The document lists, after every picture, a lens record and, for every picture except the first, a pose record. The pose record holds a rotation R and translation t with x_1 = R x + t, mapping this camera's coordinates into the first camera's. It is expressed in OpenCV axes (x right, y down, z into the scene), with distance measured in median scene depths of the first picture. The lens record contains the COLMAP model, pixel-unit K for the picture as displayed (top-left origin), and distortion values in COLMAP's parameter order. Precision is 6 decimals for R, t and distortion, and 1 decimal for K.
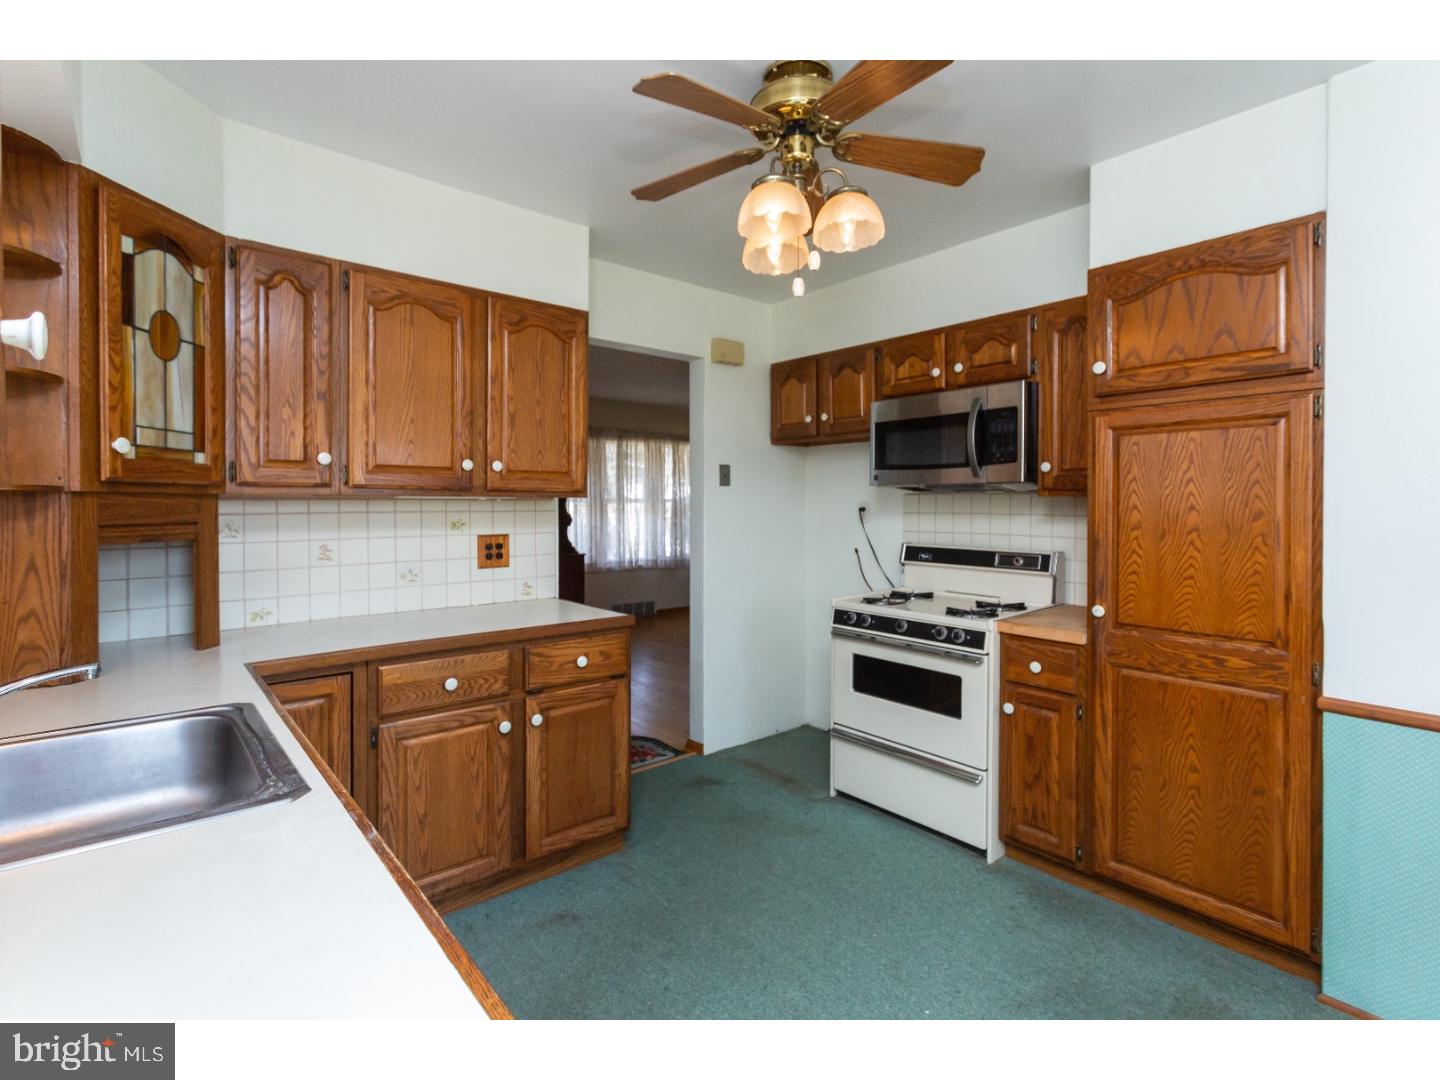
lens RADIAL K [[686.0, 0, 717.3], [0, 686.0, 503.5], [0, 0, 1]] dist [0.001268, 0.000350]
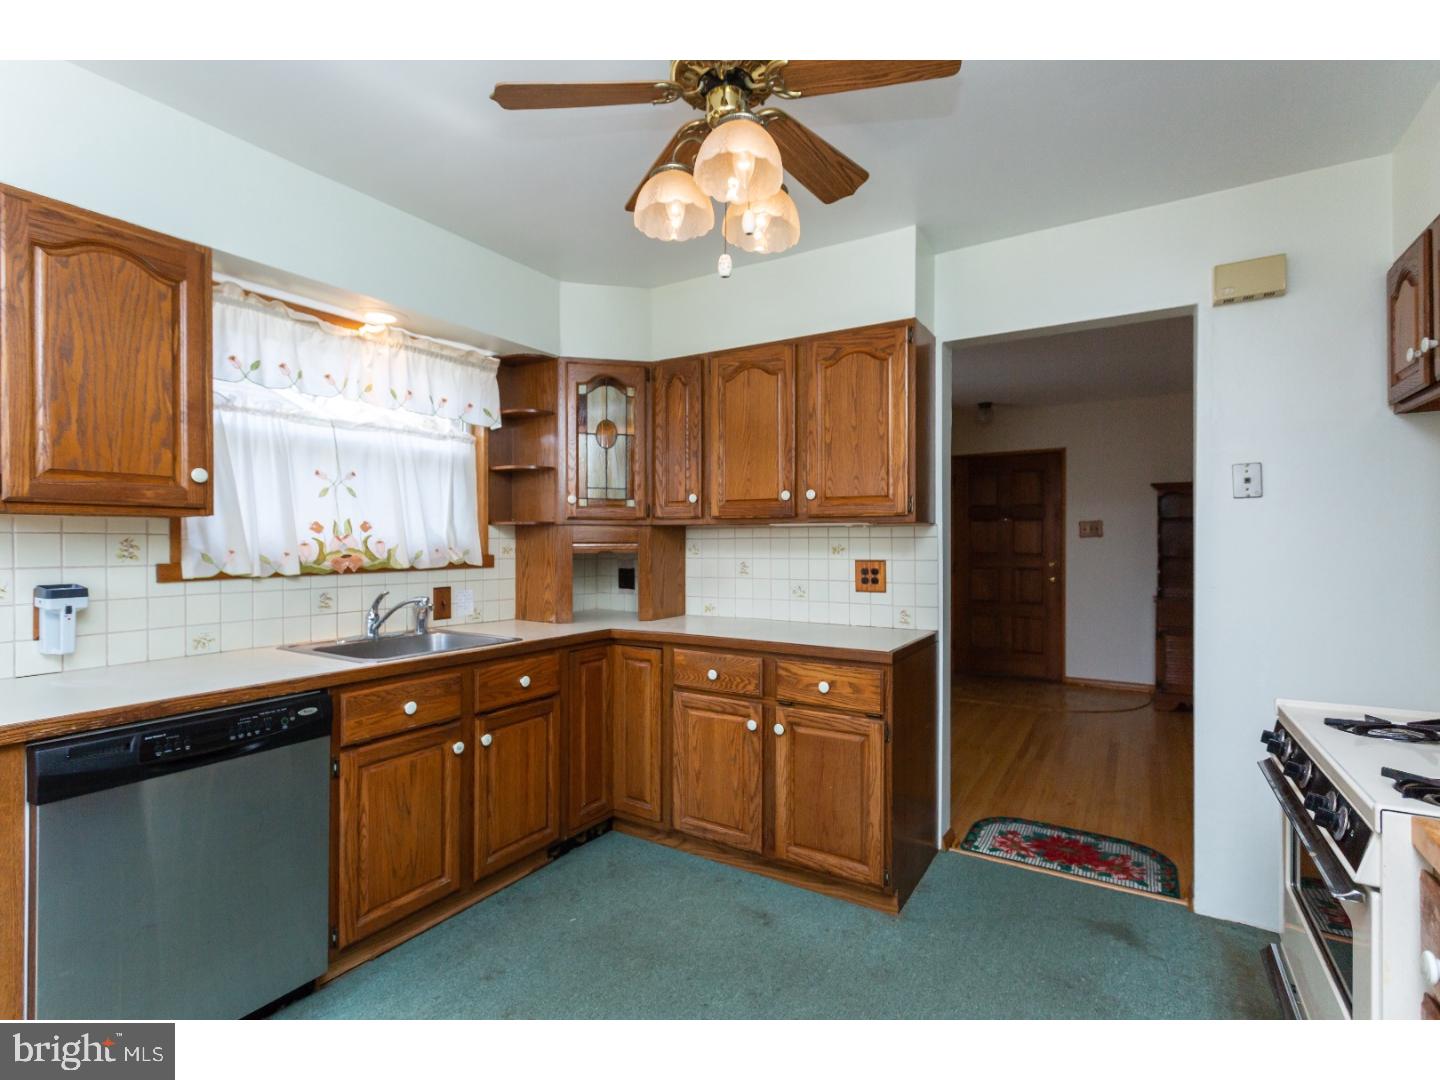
lens RADIAL K [[674.9, 0, 714.1], [0, 674.9, 537.7], [0, 0, 1]] dist [0.000548, 0.000895]
pose [[0.310472, -0.006262, -0.950562, 0.694069], [0.000570, 0.999979, -0.006401, 0.022173], [0.950582, 0.001445, 0.310469, 0.561680]]
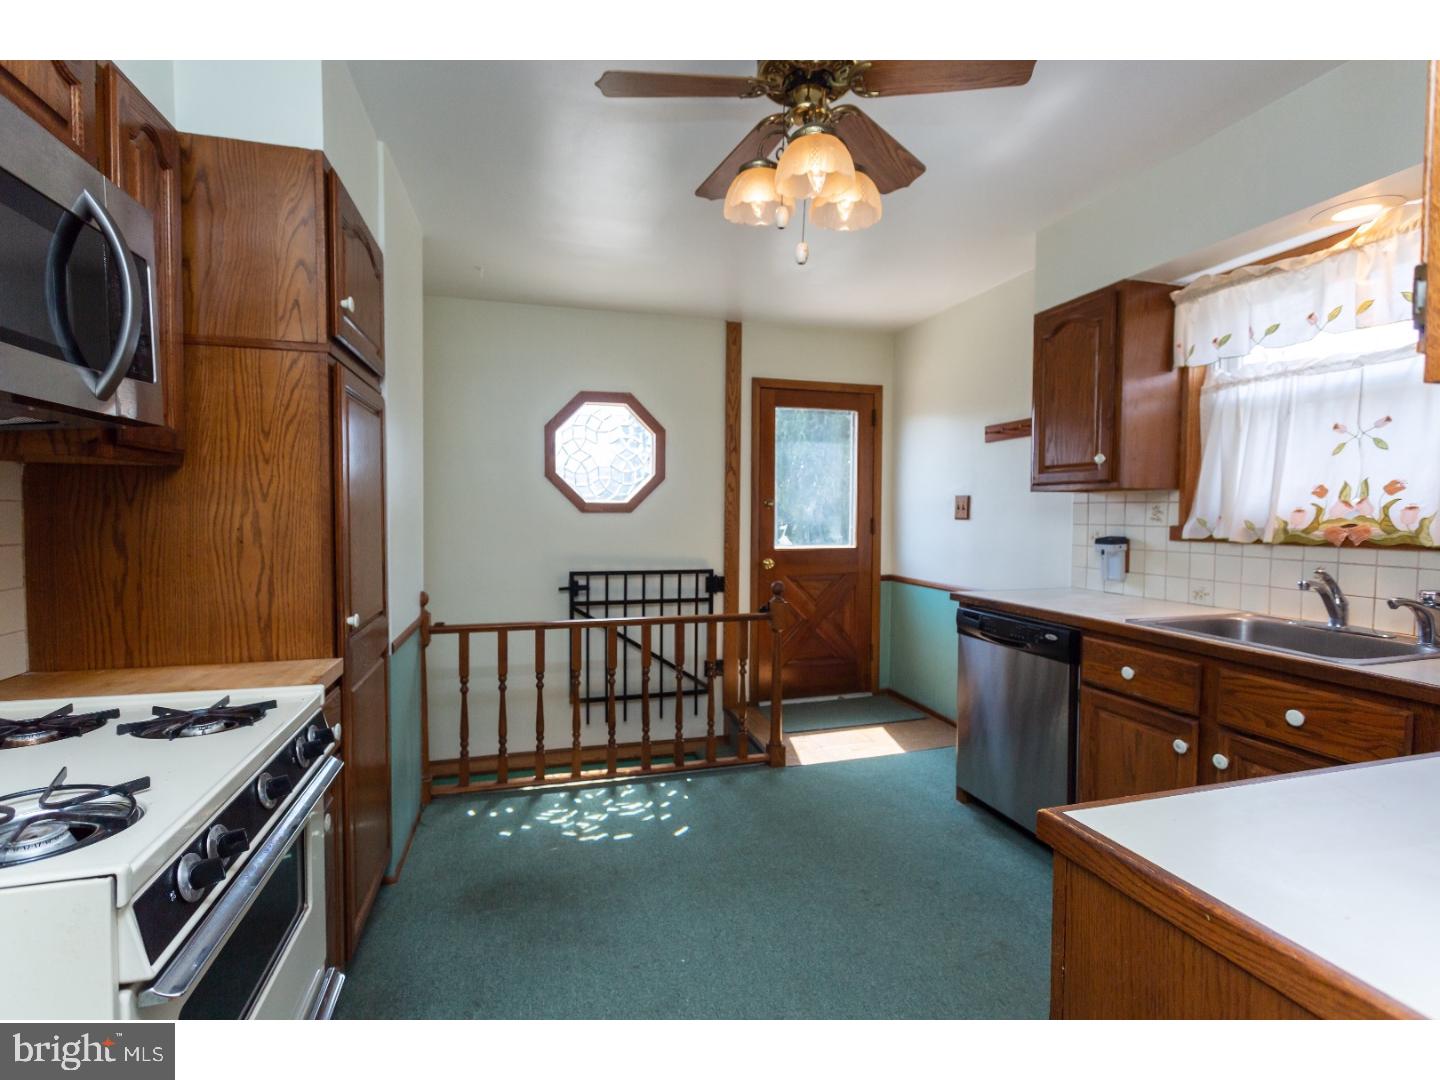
lens RADIAL K [[674.9, 0, 714.1], [0, 674.9, 537.7], [0, 0, 1]] dist [0.000548, 0.000895]
pose [[-0.915348, -0.022644, 0.402027, -0.108413], [-0.006945, 0.999157, 0.040463, 0.030249], [-0.402604, 0.034245, -0.914733, 1.457602]]
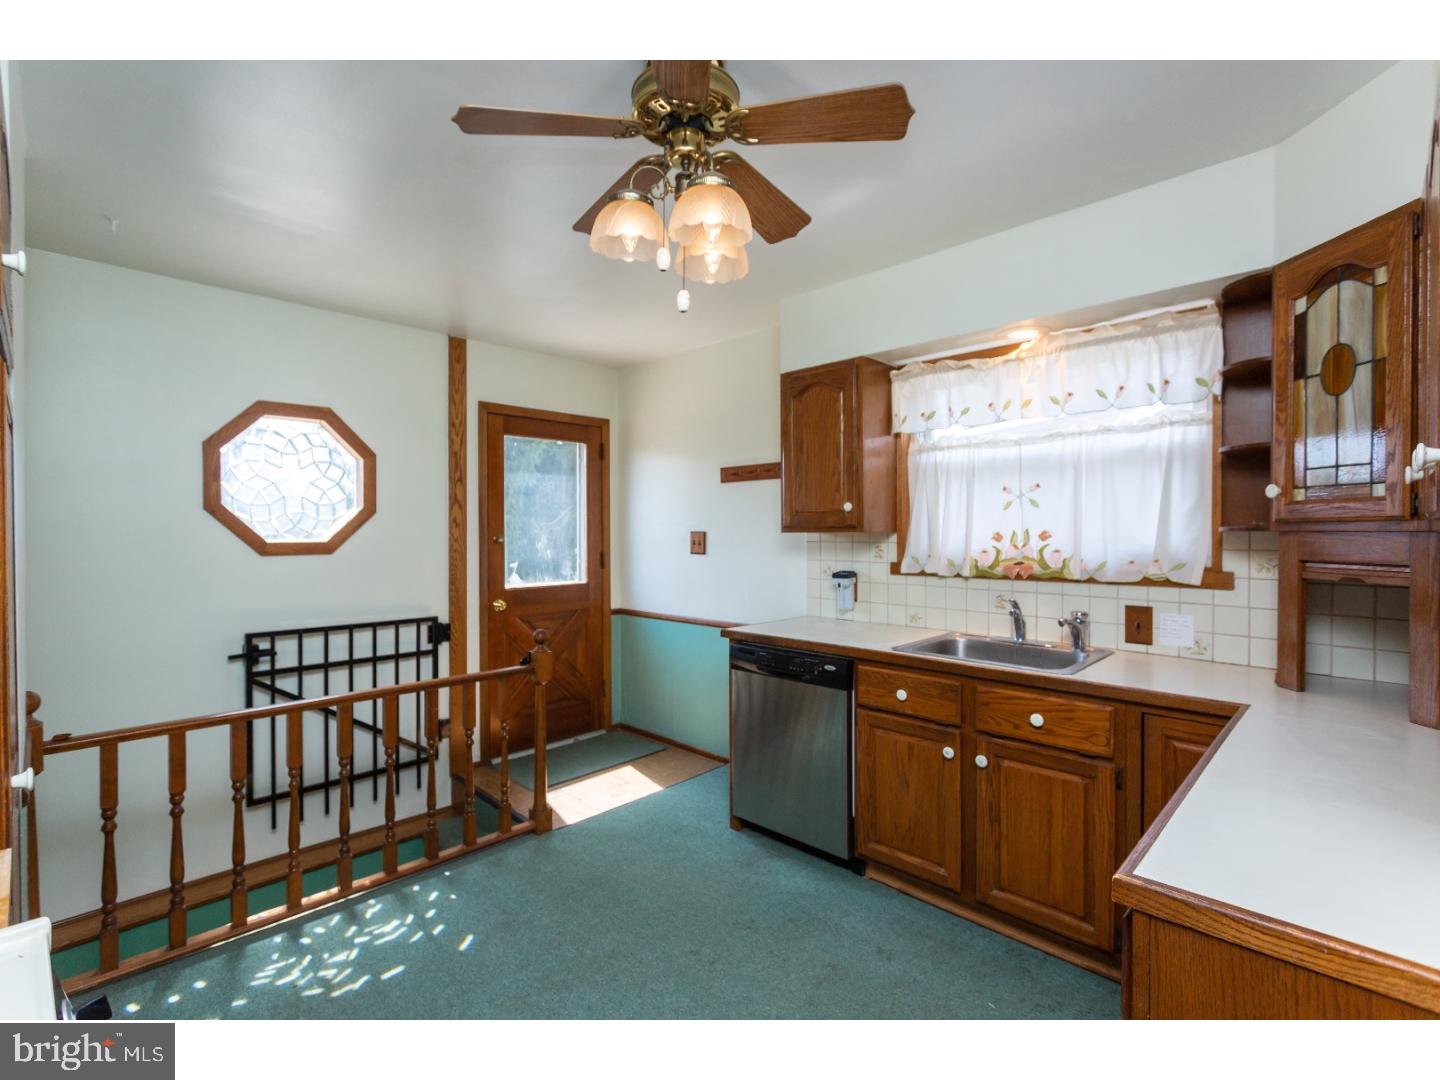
lens RADIAL K [[672.2, 0, 714.7], [0, 672.2, 537.3], [0, 0, 1]] dist [-0.002290, 0.001076]
pose [[-0.994832, 0.000354, -0.101532, 0.131593], [-0.000593, 0.999957, 0.009299, -0.011093], [0.101531, 0.009311, -0.994789, 1.432145]]
